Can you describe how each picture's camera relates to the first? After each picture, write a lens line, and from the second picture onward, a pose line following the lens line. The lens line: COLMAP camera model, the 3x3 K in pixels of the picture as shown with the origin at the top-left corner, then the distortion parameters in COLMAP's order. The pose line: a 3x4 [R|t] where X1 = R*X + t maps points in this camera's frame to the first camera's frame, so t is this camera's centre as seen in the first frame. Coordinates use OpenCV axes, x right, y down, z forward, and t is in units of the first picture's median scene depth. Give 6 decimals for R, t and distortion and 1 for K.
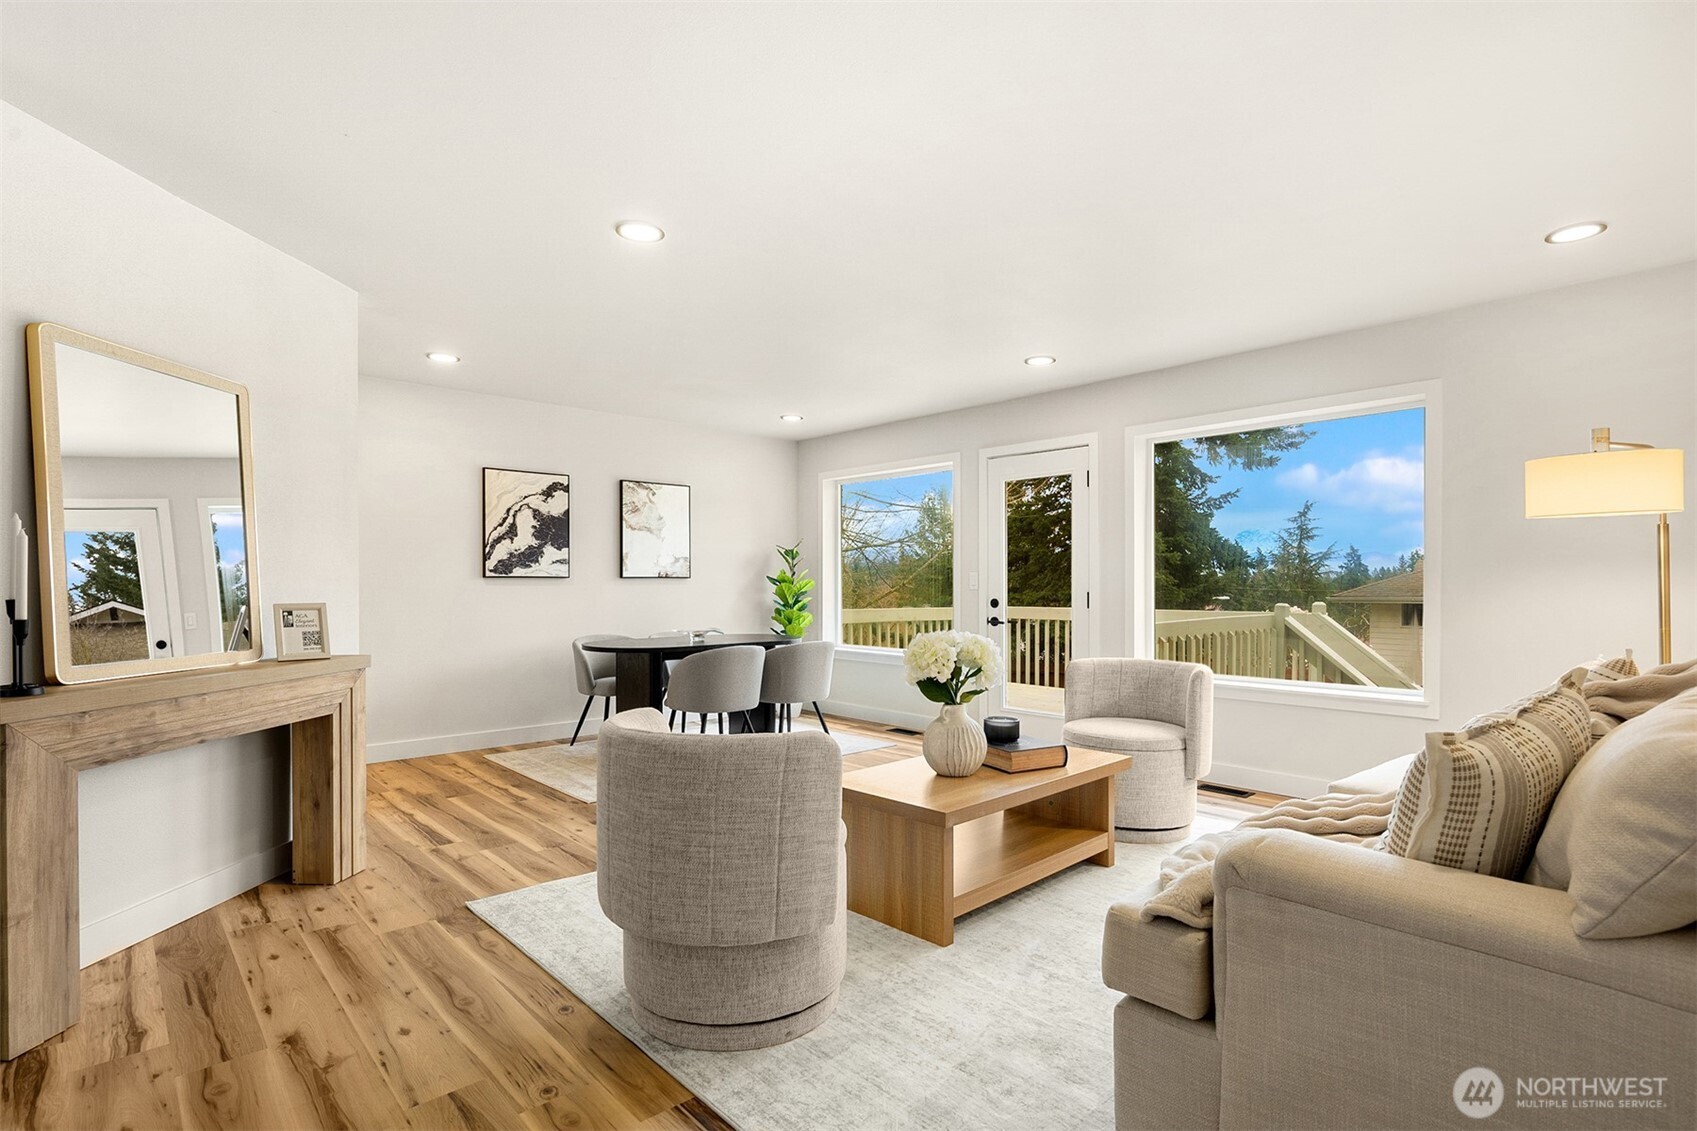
lens RADIAL K [[817.5, 0, 845.6], [0, 817.5, 580.6], [0, 0, 1]] dist [0.000493, -0.001981]
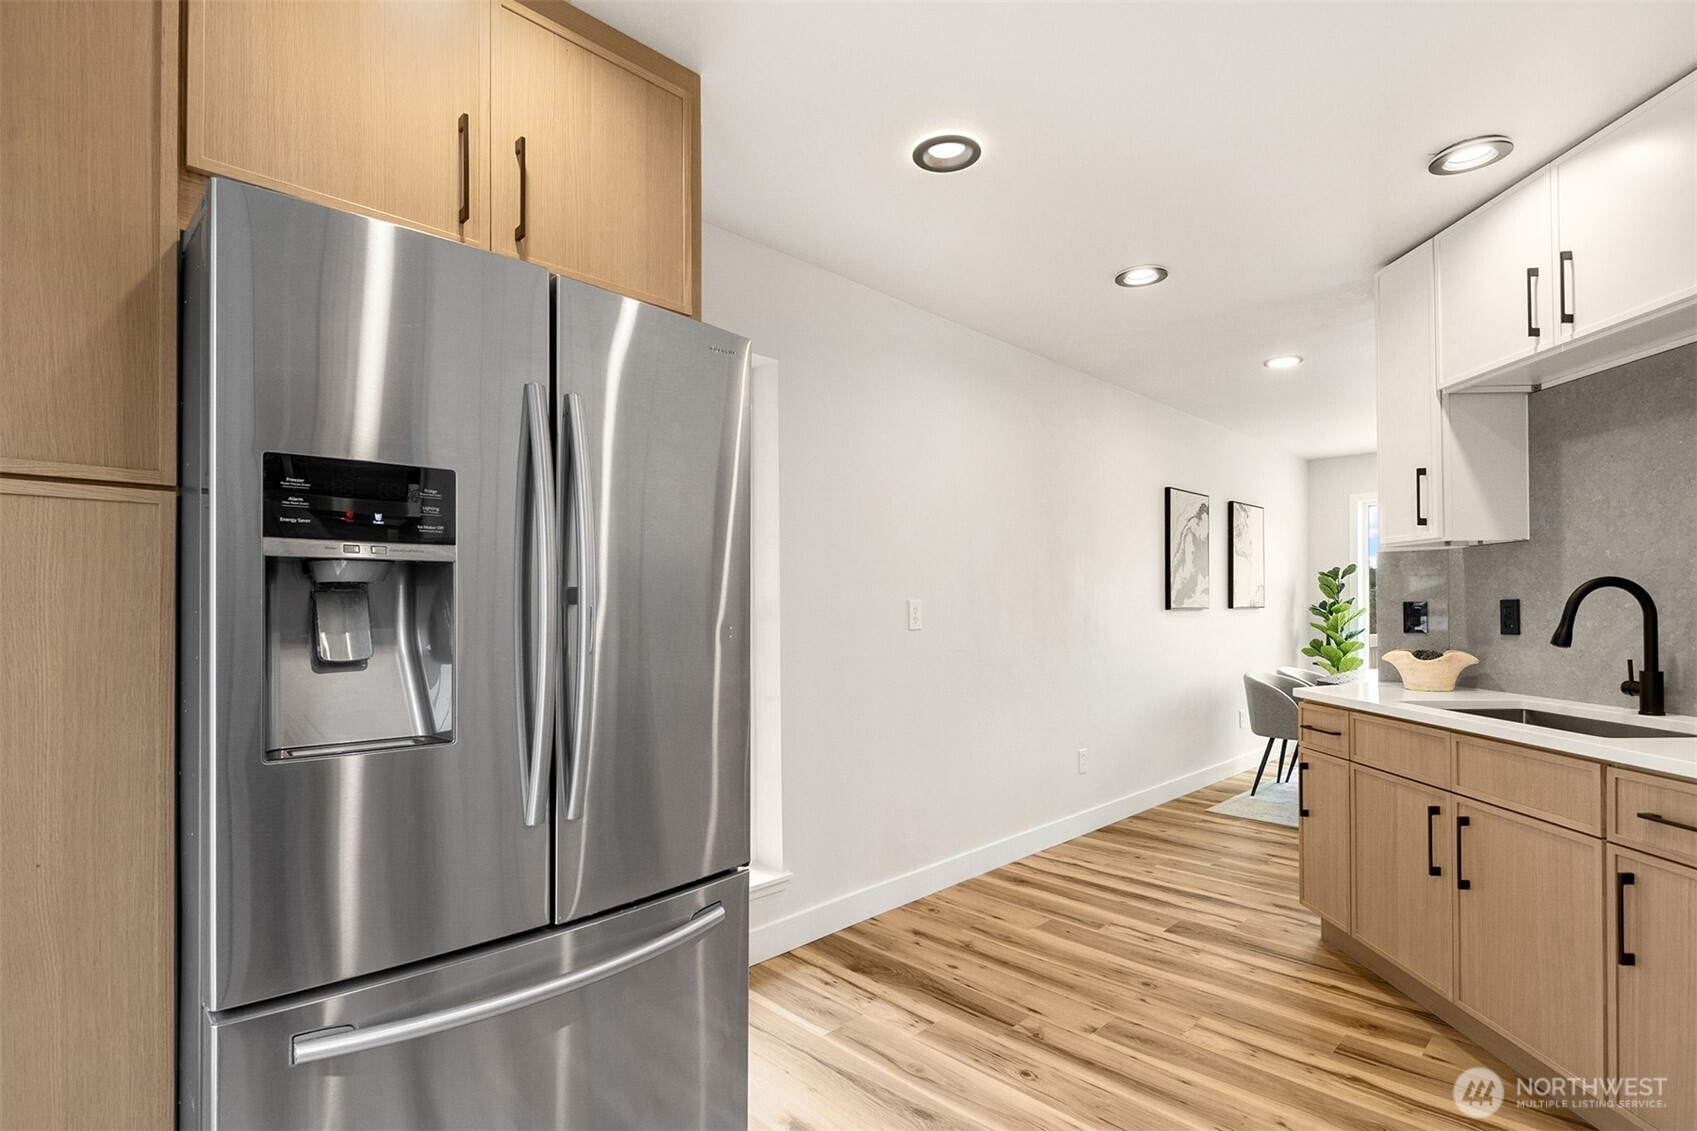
lens RADIAL K [[821.8, 0, 846.4], [0, 821.8, 602.7], [0, 0, 1]] dist [0.004071, -0.000554]
pose [[0.999138, -0.002921, 0.041416, -0.797188], [0.002929, 0.999996, -0.000112, -0.011423], [-0.041416, 0.000233, 0.999142, 0.109190]]
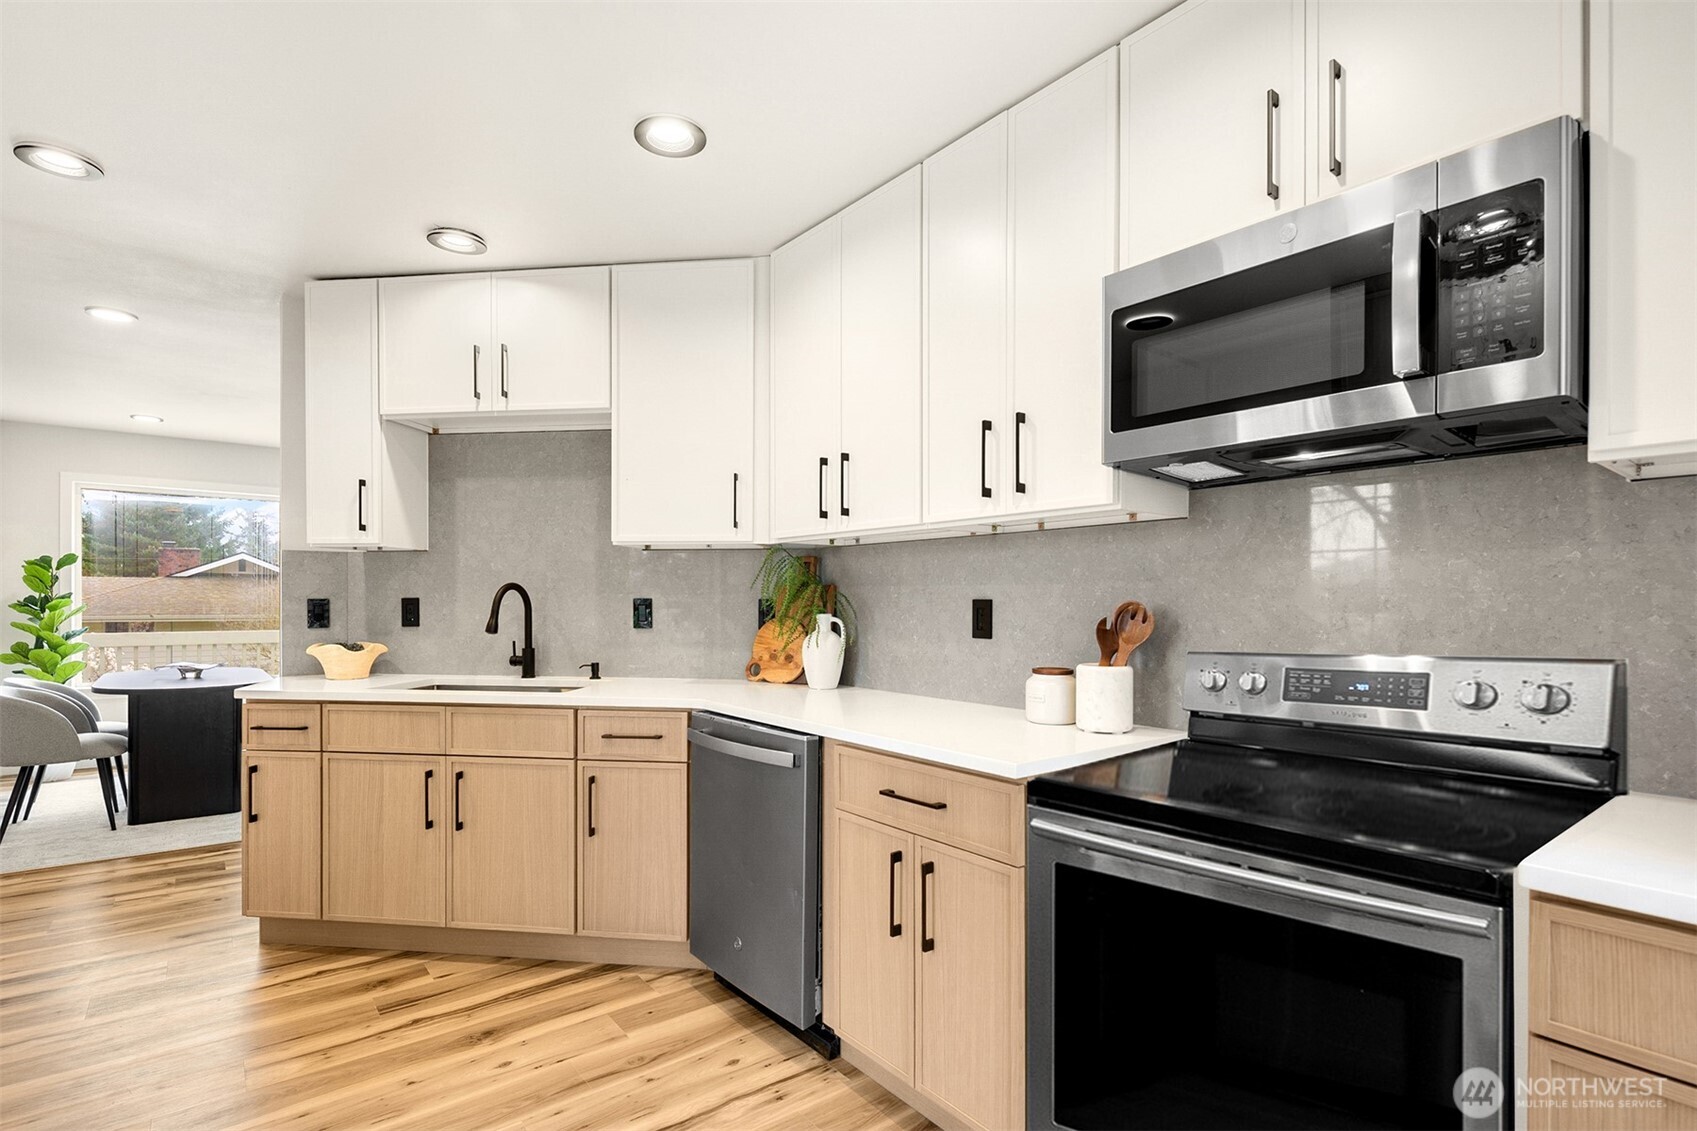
lens RADIAL K [[816.8, 0, 846.5], [0, 816.8, 602.7], [0, 0, 1]] dist [-0.001840, -0.001093]
pose [[0.075984, 0.000659, 0.997109, -0.947100], [-0.007739, 0.999970, -0.000071, -0.011062], [-0.997079, -0.007711, 0.075987, 0.218655]]
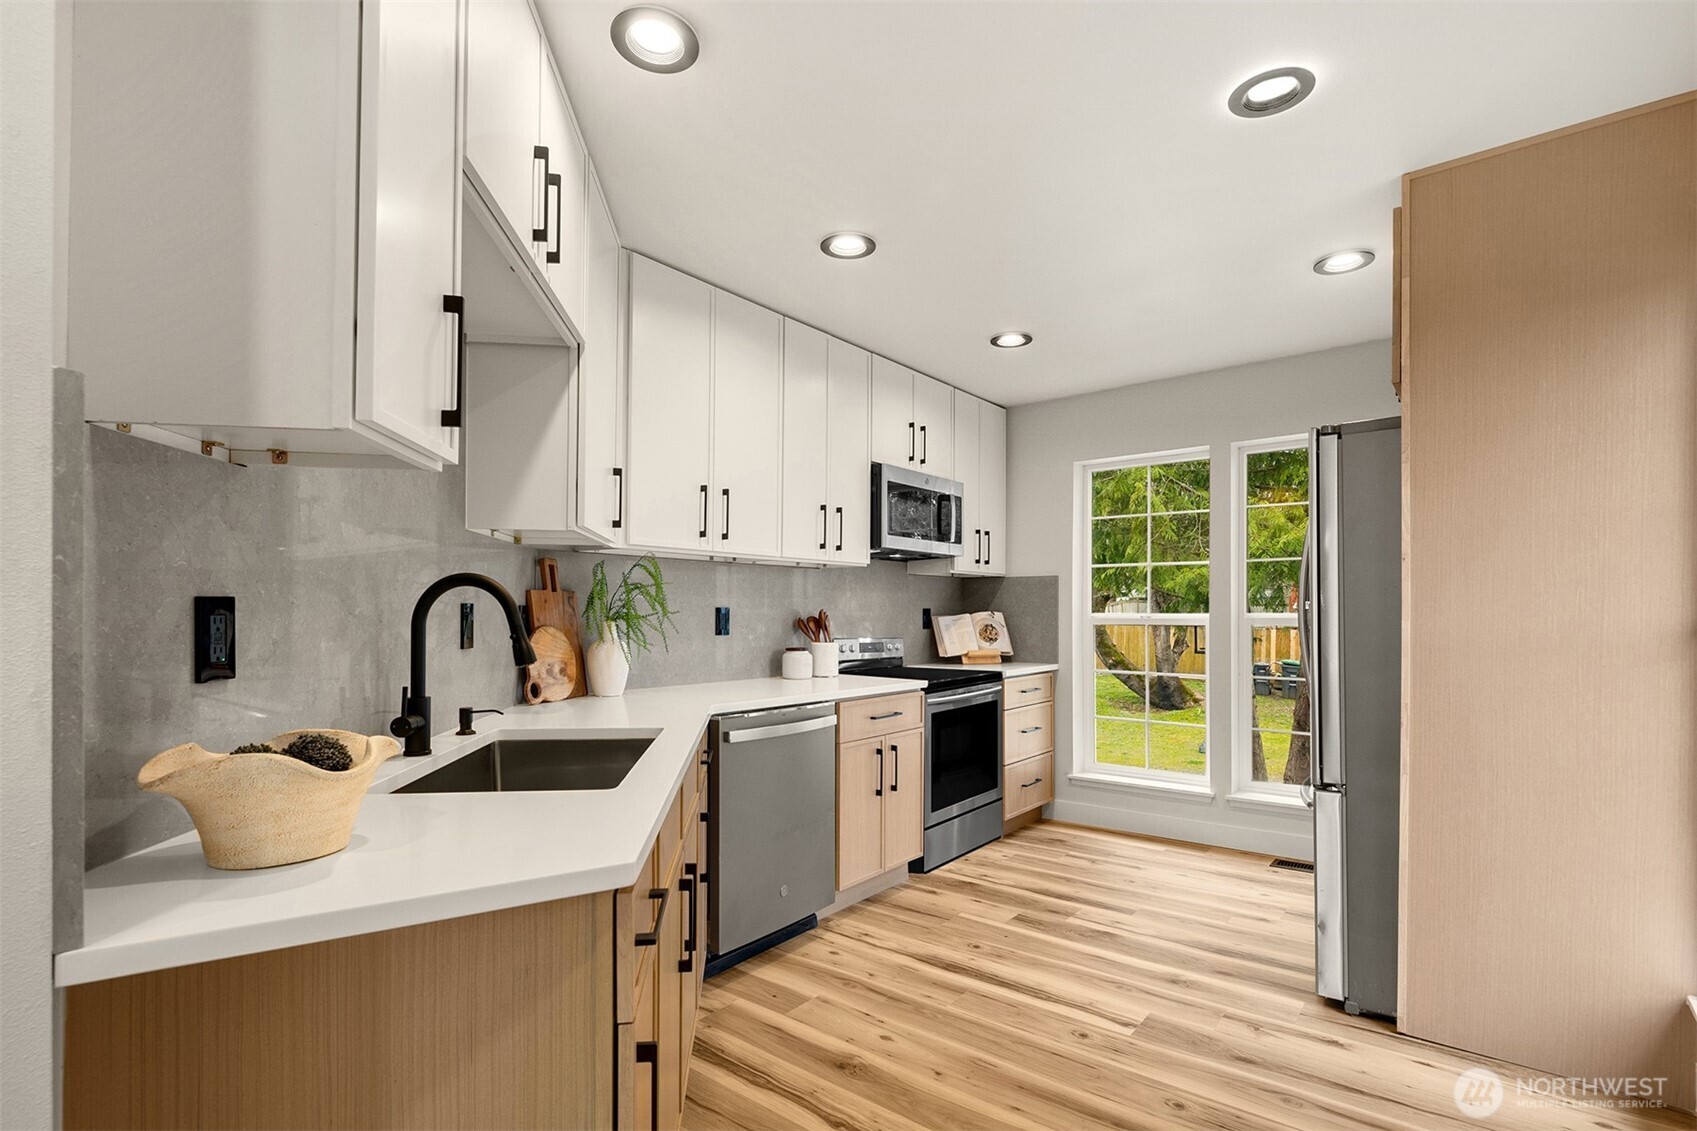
lens RADIAL K [[816.8, 0, 846.5], [0, 816.8, 602.7], [0, 0, 1]] dist [-0.001840, -0.001093]
pose [[-0.987364, -0.002552, -0.158445, -0.509958], [-0.000078, 0.999878, -0.015615, -0.007674], [0.158466, -0.015405, -0.987244, 0.791757]]
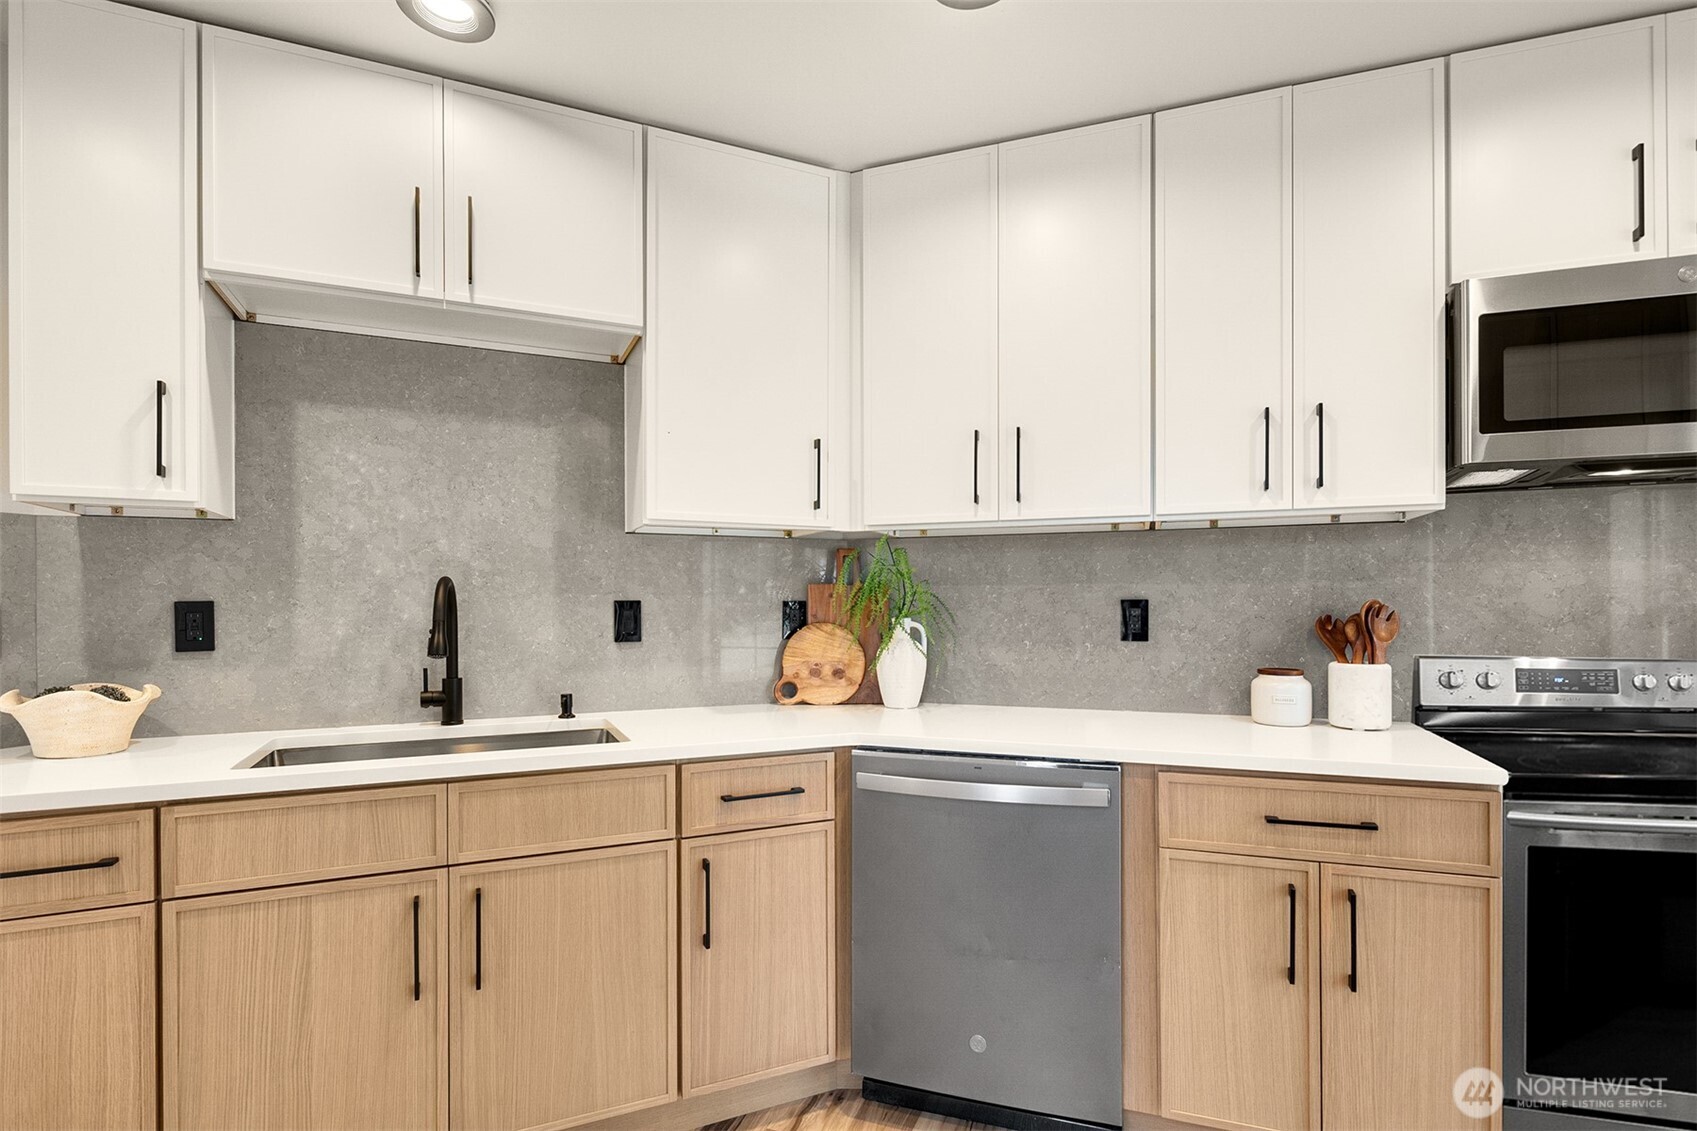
lens RADIAL K [[816.8, 0, 846.5], [0, 816.8, 602.7], [0, 0, 1]] dist [-0.001840, -0.001093]
pose [[-0.457491, 0.005312, 0.889199, -0.806195], [0.000522, 0.999984, -0.005705, -0.009552], [-0.889214, -0.002146, -0.457486, 0.488446]]
